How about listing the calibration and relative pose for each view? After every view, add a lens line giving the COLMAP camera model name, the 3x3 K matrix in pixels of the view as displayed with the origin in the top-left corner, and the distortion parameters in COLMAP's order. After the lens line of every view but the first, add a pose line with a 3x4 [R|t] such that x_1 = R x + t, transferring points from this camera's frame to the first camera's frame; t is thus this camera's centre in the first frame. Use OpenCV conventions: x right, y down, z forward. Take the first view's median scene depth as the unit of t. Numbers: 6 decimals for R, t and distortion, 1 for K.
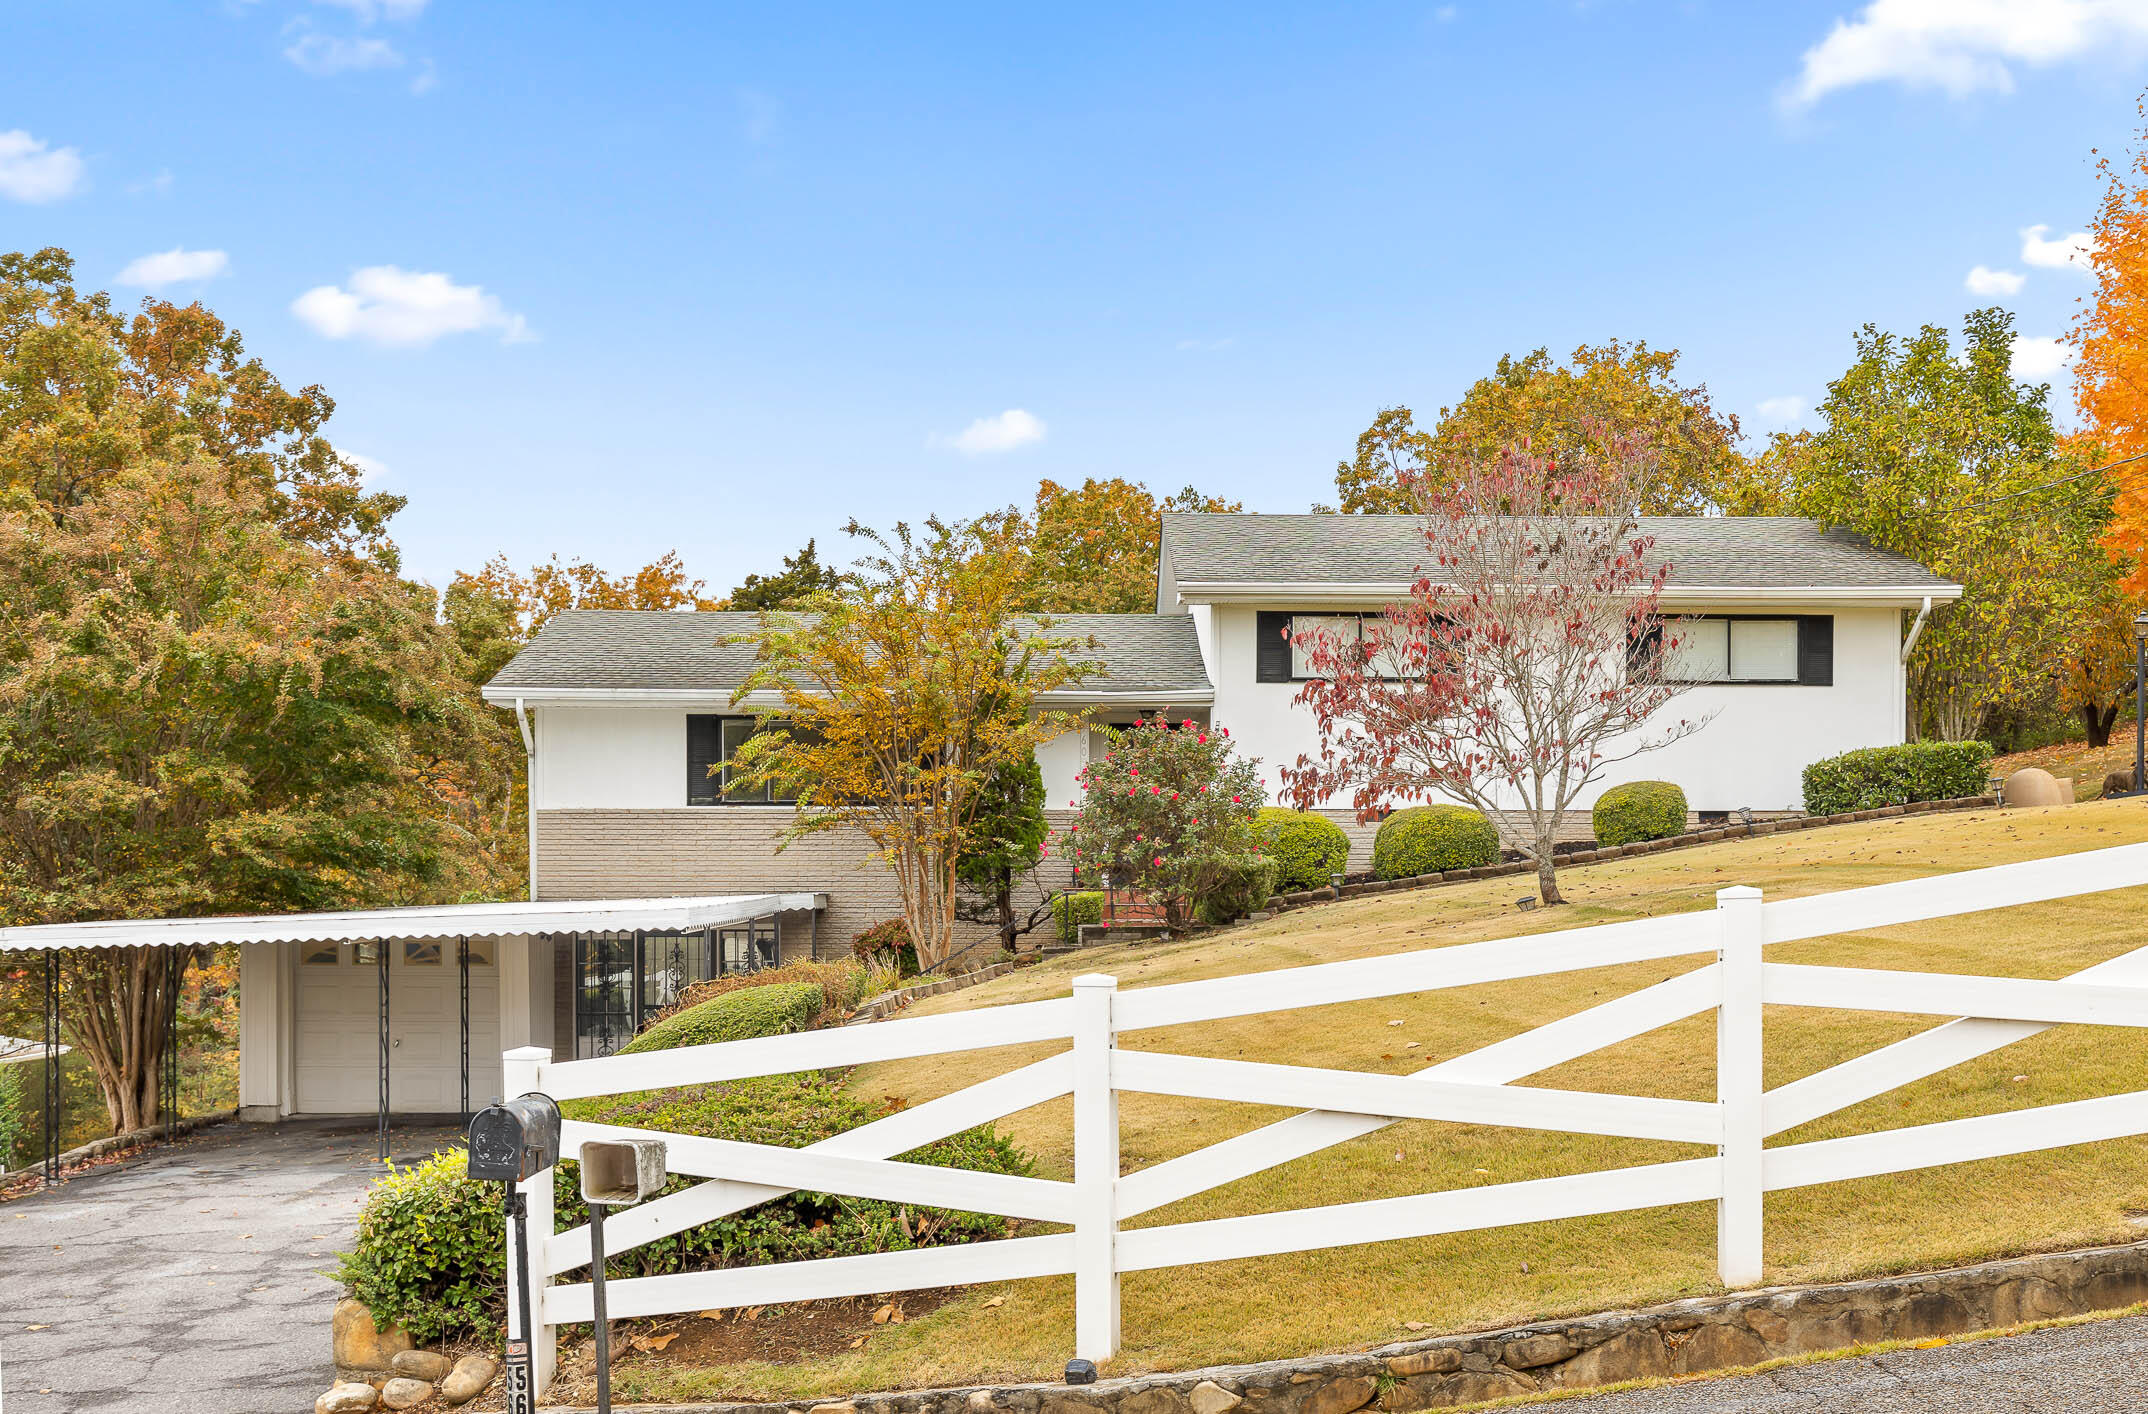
lens RADIAL K [[2311.8, 0, 1071.0], [0, 2311.8, 795.8], [0, 0, 1]] dist [0.013198, 0.000000]
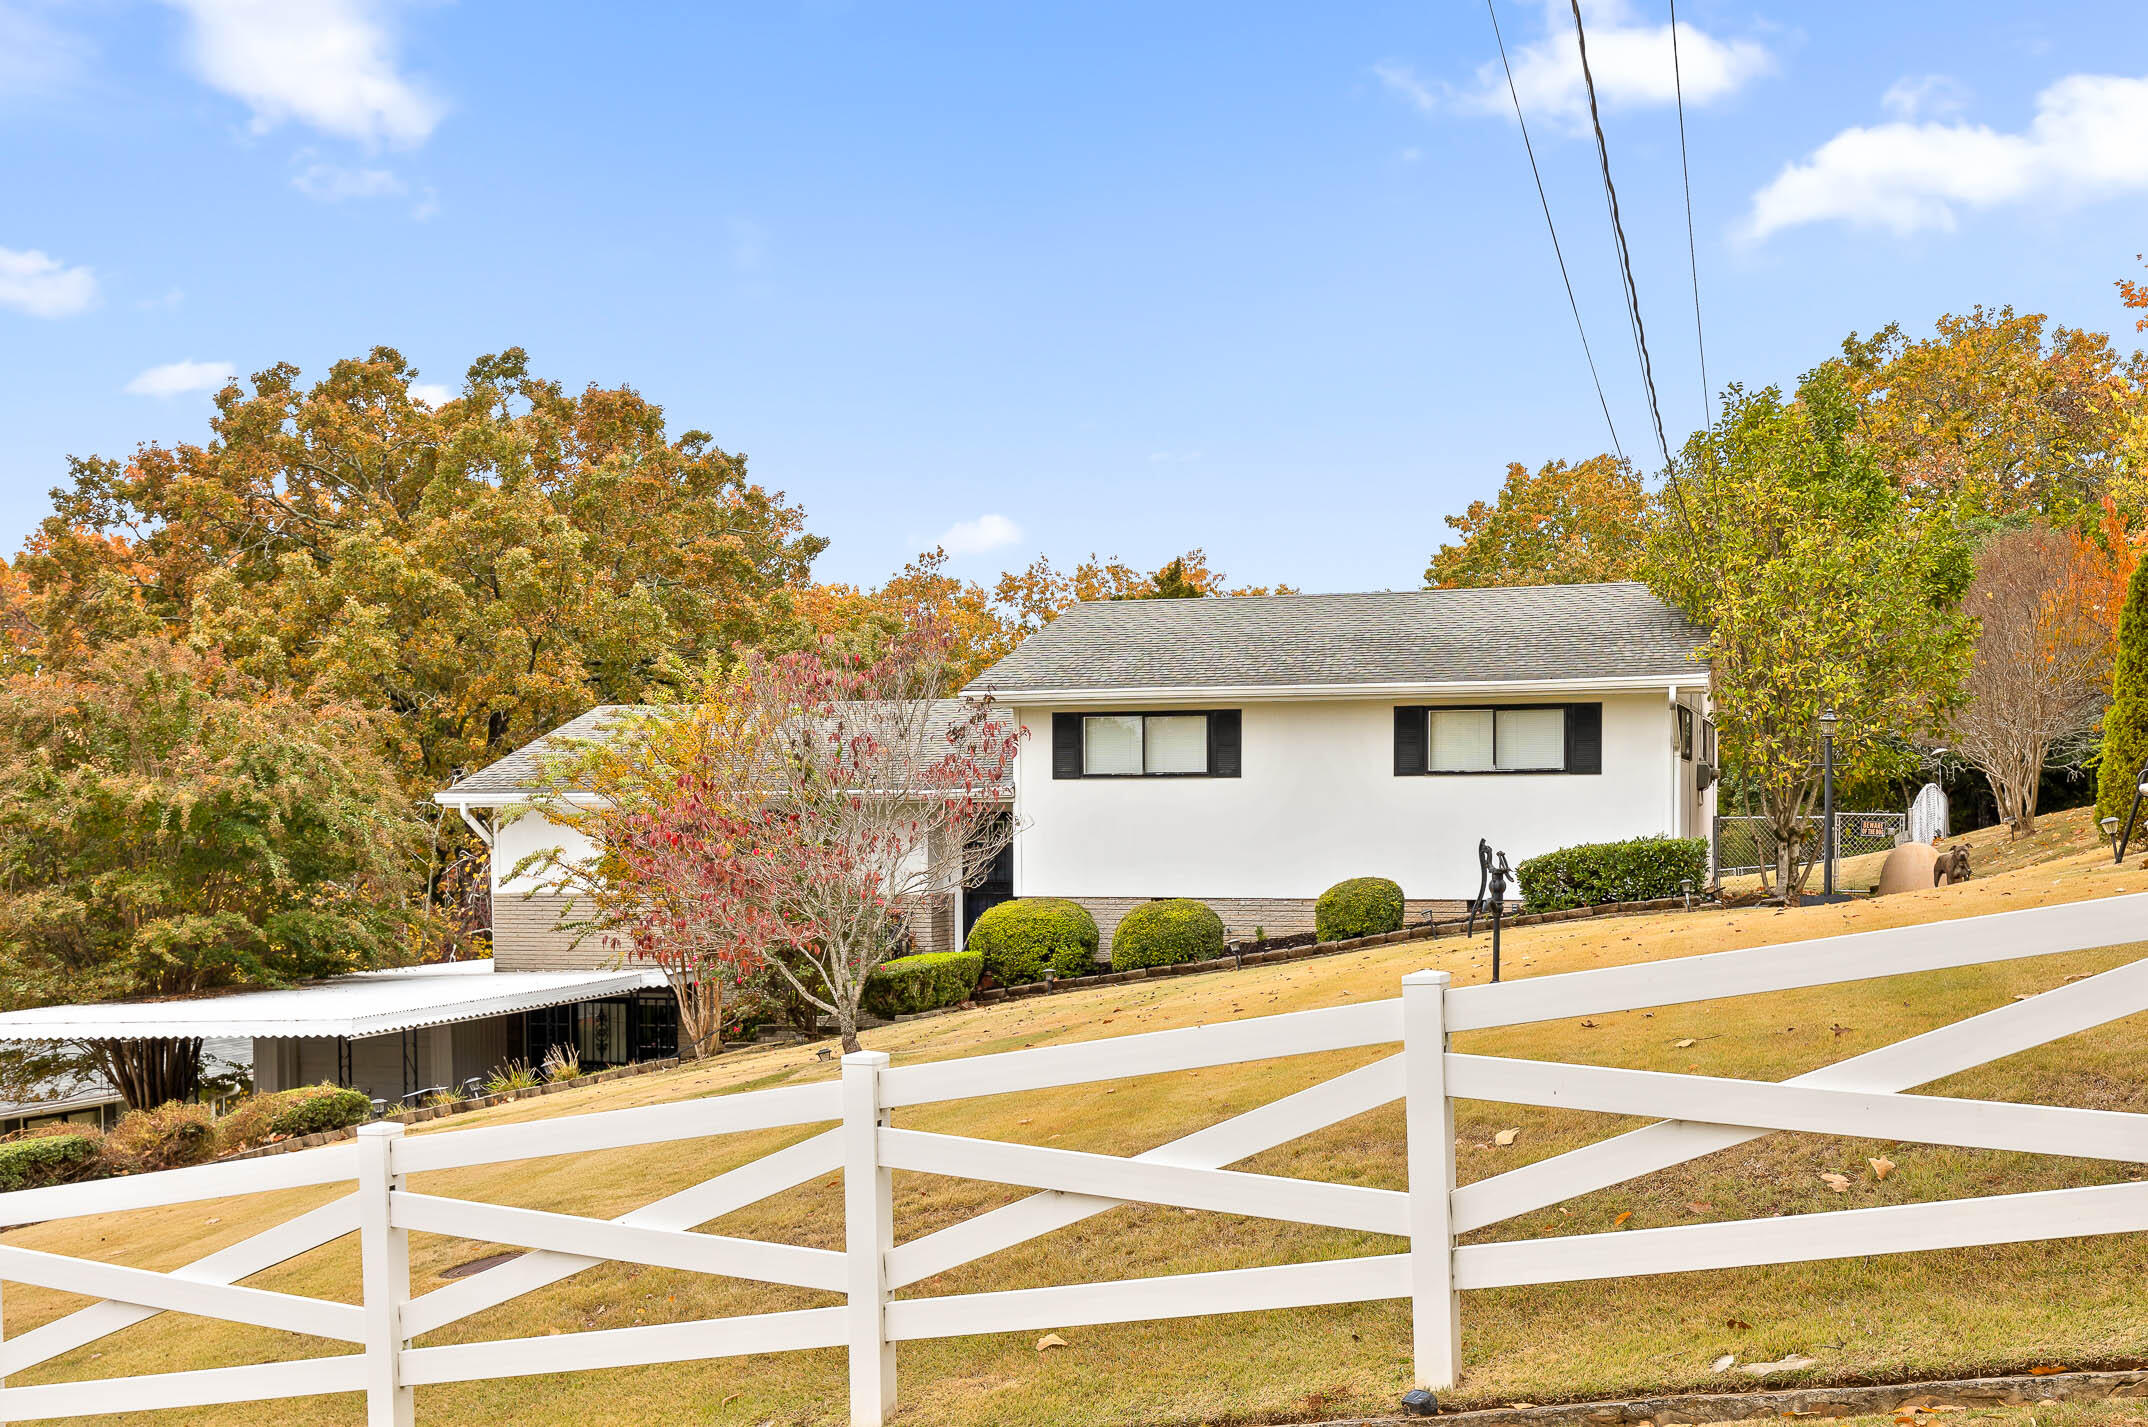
lens RADIAL K [[2311.8, 0, 1076.3], [0, 2311.8, 720.8], [0, 0, 1]] dist [0.013198, 0.000000]
pose [[0.940298, -0.022554, -0.339605, 0.454682], [0.021220, 0.999746, -0.007644, -0.067485], [0.339691, -0.000018, 0.940537, -0.009015]]
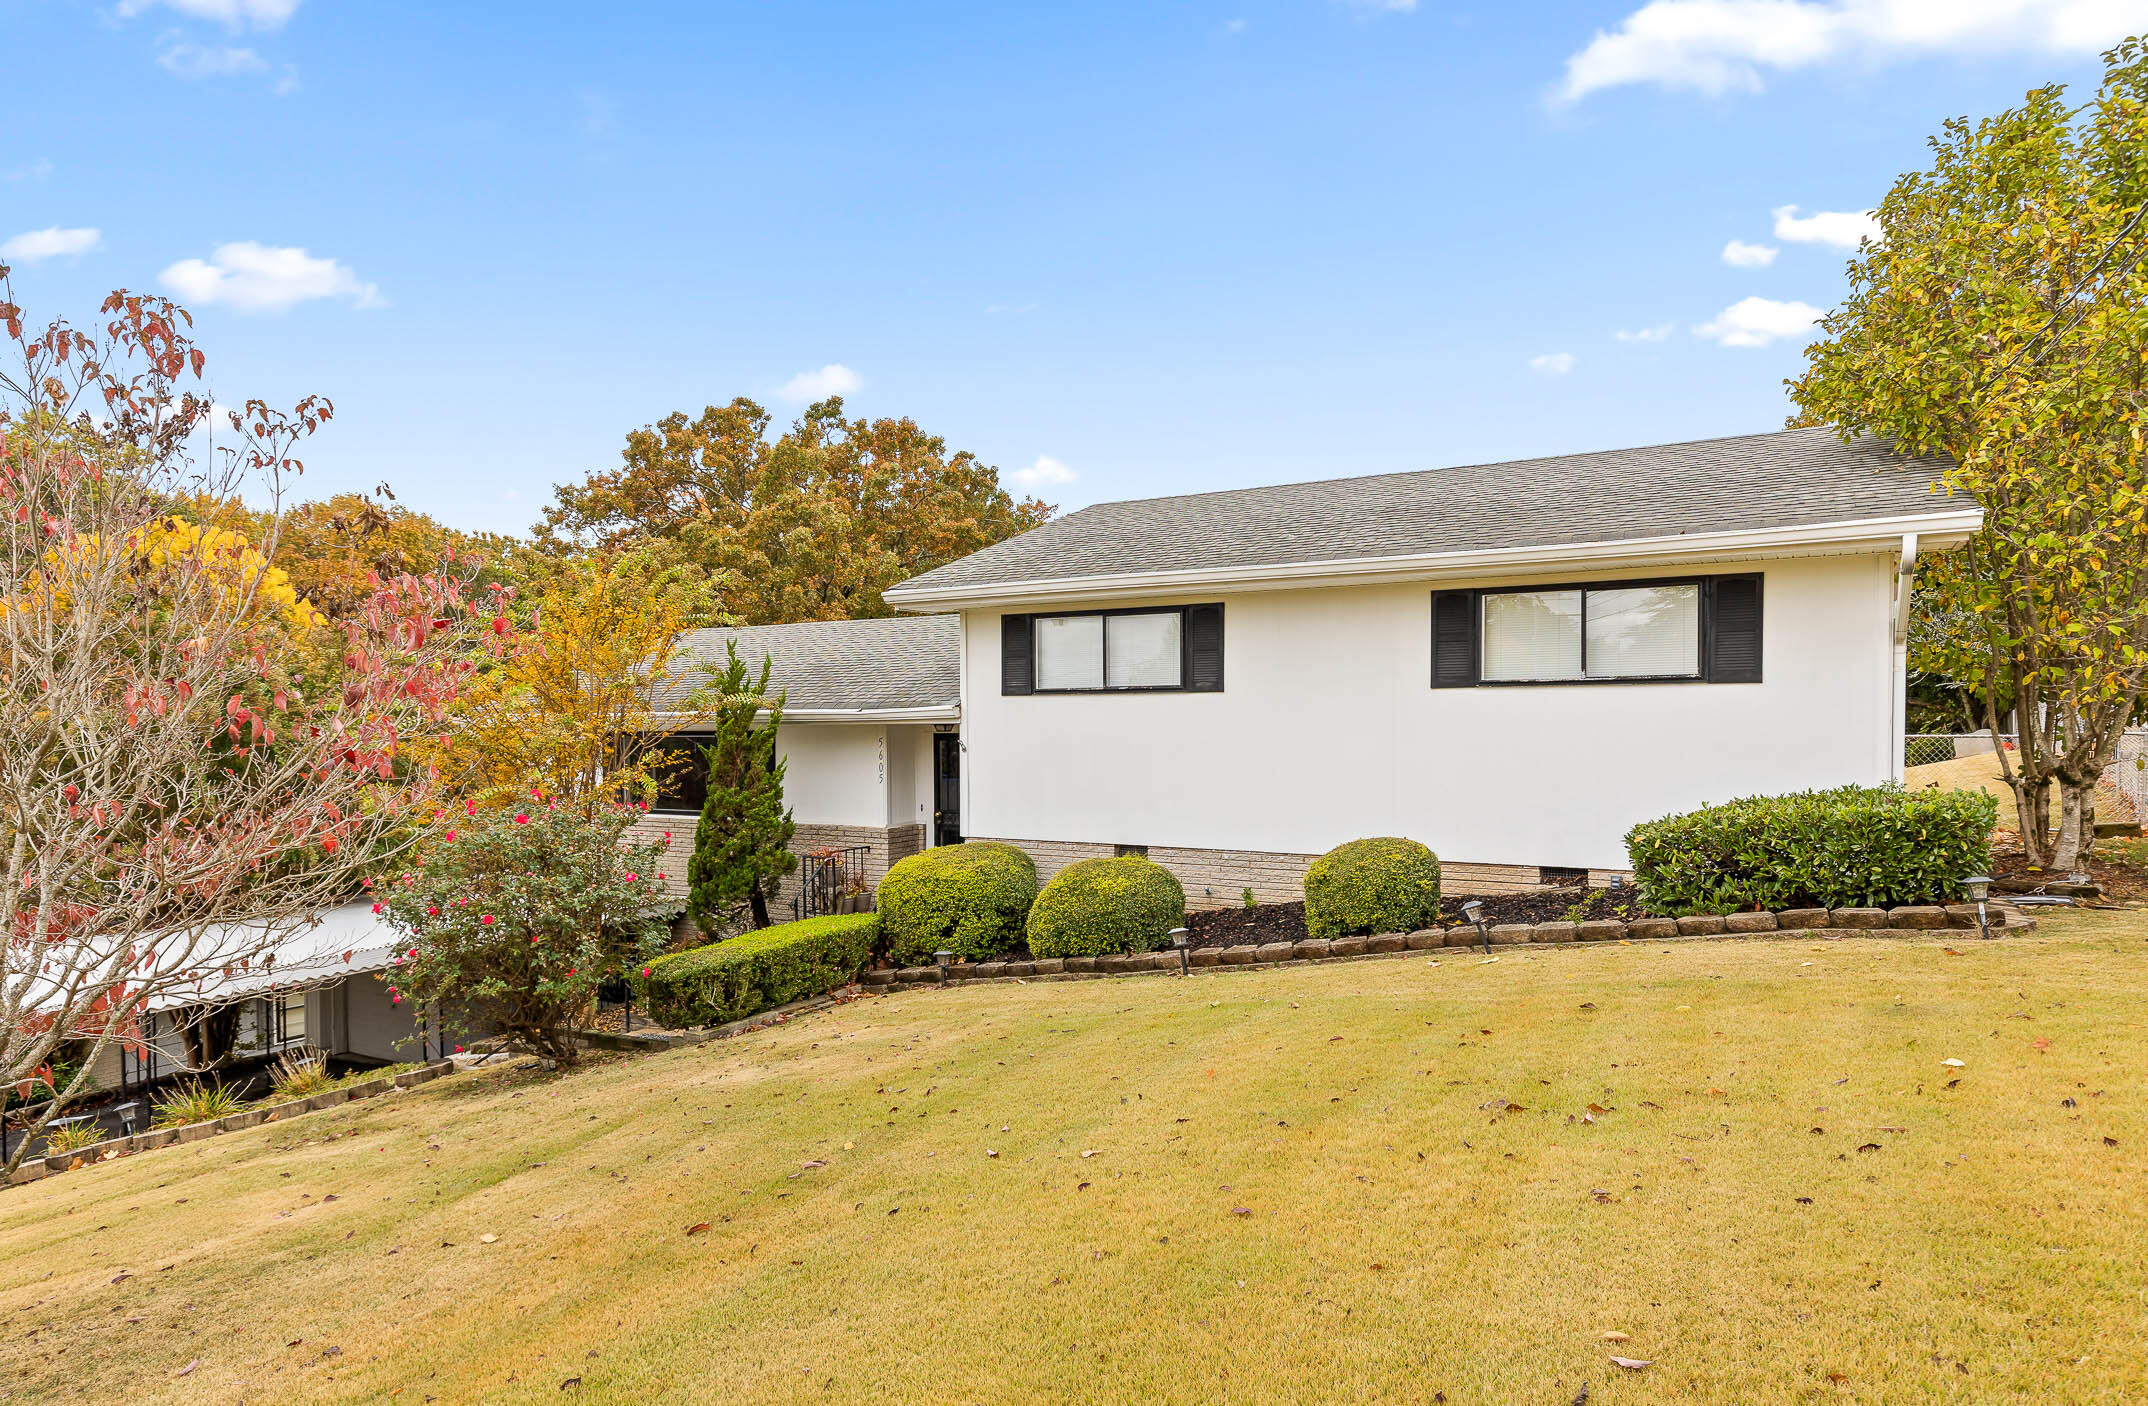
lens RADIAL K [[1254.5, 0, 1031.3], [0, 1254.5, 714.7], [0, 0, 1]] dist [0.012119, -0.002803]
pose [[0.847686, -0.011032, -0.530383, 0.342282], [0.031454, 0.999070, 0.029490, -0.055233], [0.529565, -0.041681, 0.847245, 0.597000]]
